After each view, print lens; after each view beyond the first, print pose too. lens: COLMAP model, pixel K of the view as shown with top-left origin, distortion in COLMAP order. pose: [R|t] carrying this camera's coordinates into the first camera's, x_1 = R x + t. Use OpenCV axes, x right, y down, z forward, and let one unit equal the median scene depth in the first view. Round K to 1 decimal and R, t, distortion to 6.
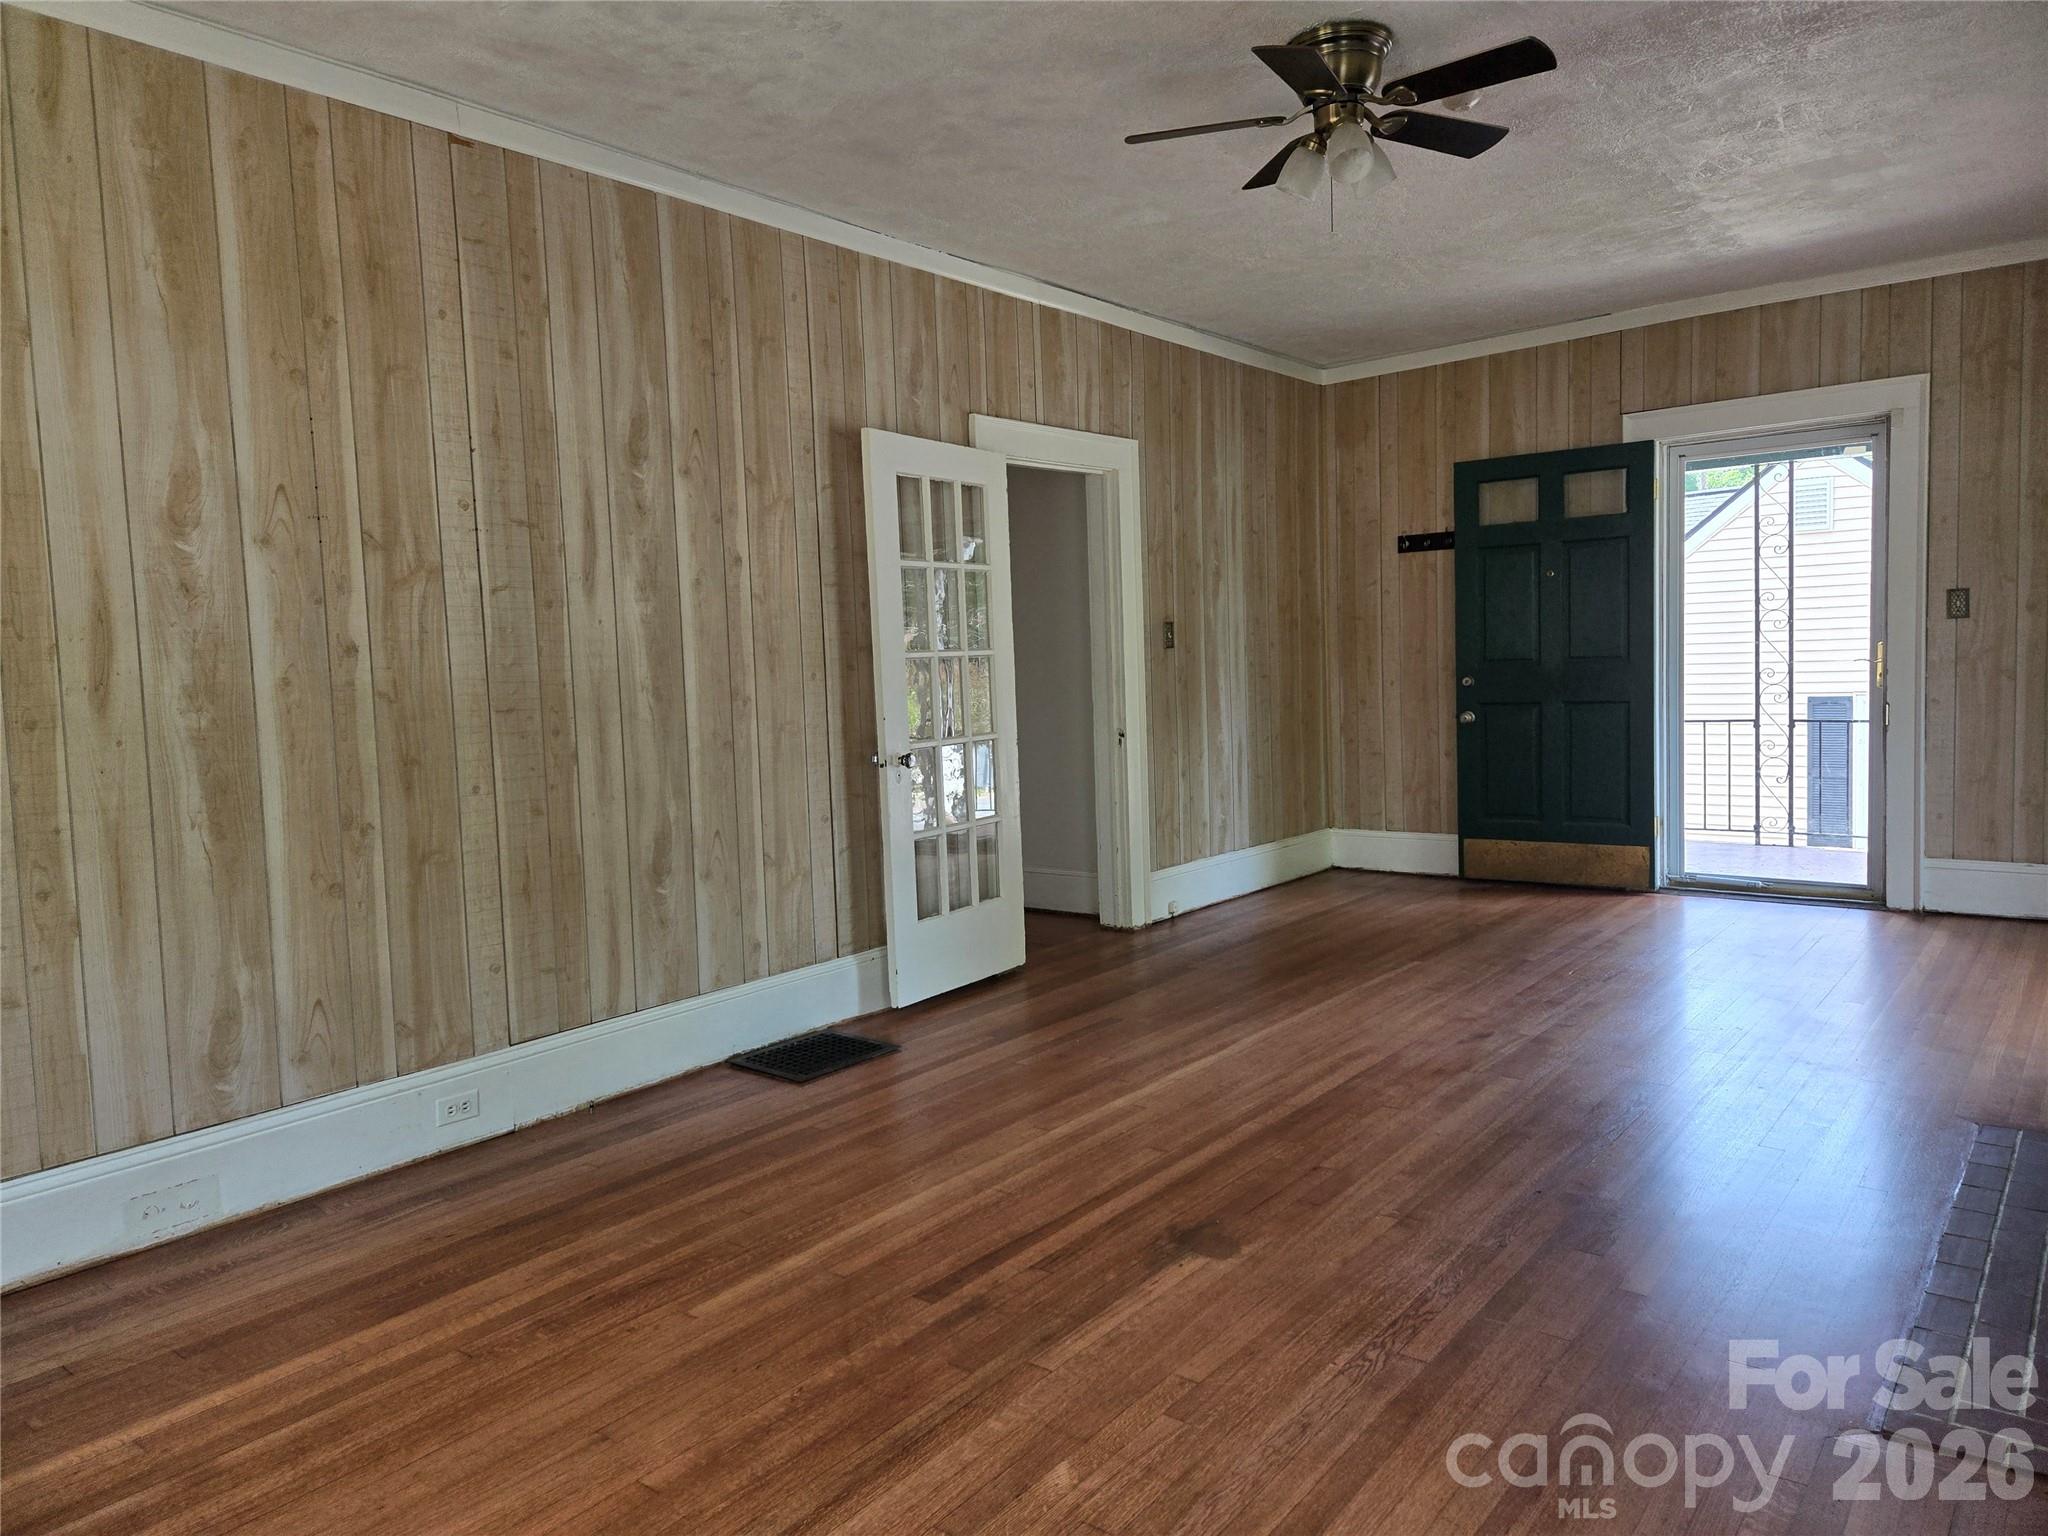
lens RADIAL K [[1372.3, 0, 1024.0], [0, 1372.3, 761.5], [0, 0, 1]] dist [0.078821, -0.062395]
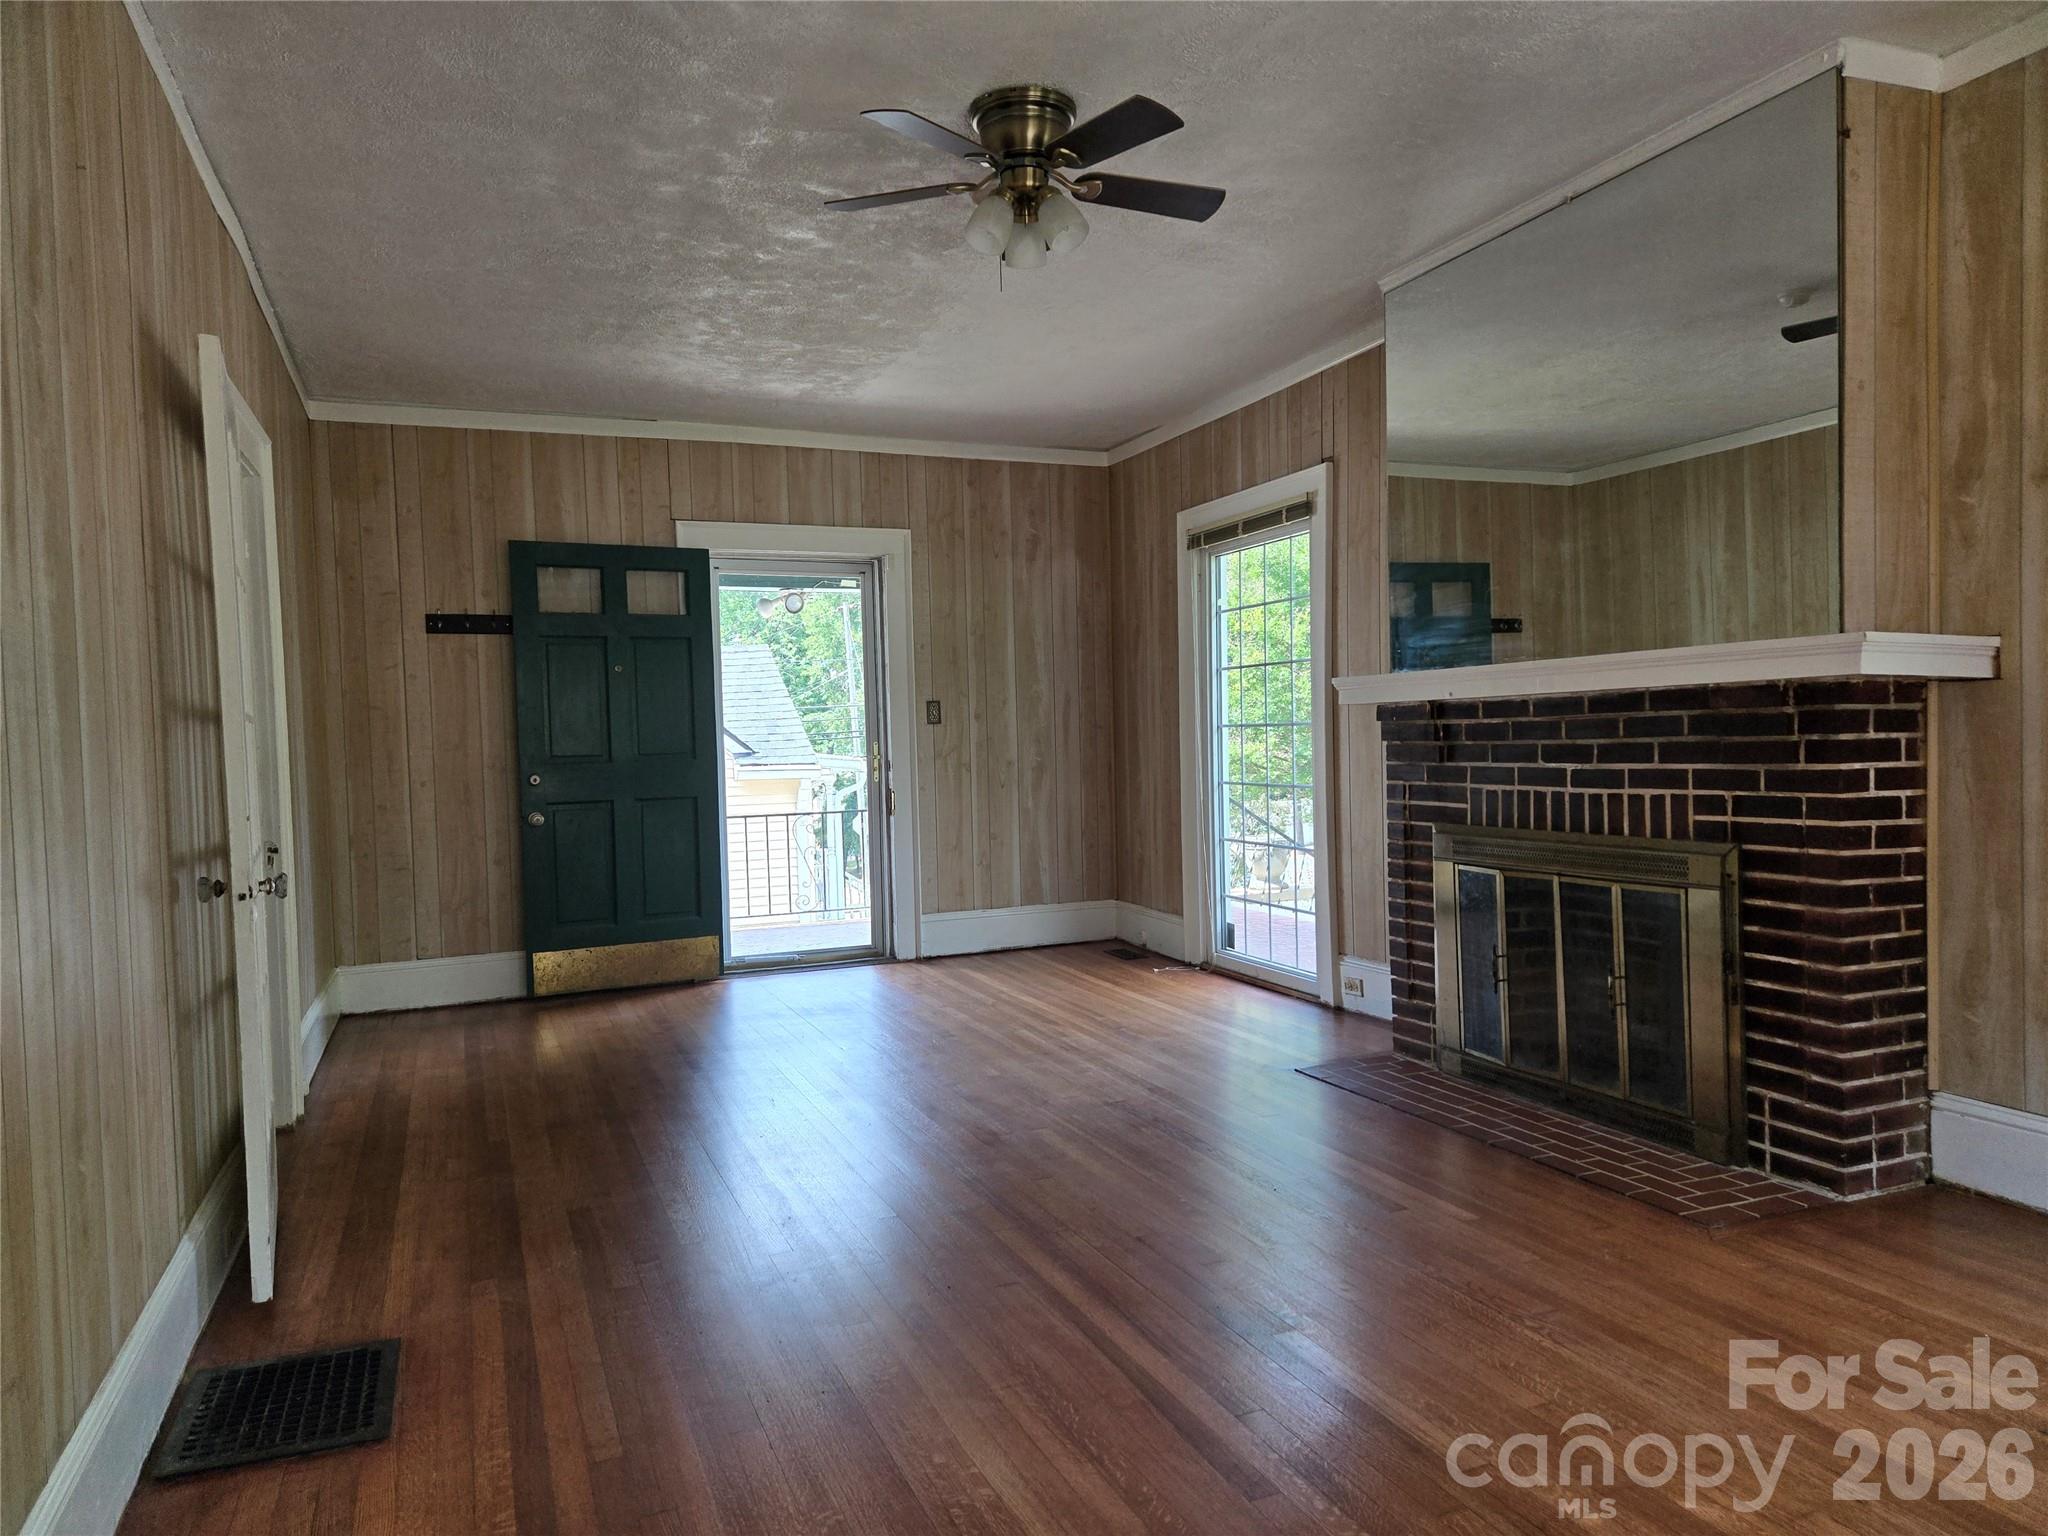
lens RADIAL K [[1372.3, 0, 1020.2], [0, 1372.3, 789.5], [0, 0, 1]] dist [0.078821, -0.062395]
pose [[0.474749, -0.009804, 0.880066, -0.387216], [0.078456, 0.996429, -0.031223, 0.002550], [-0.876617, 0.083870, 0.473823, 0.334236]]
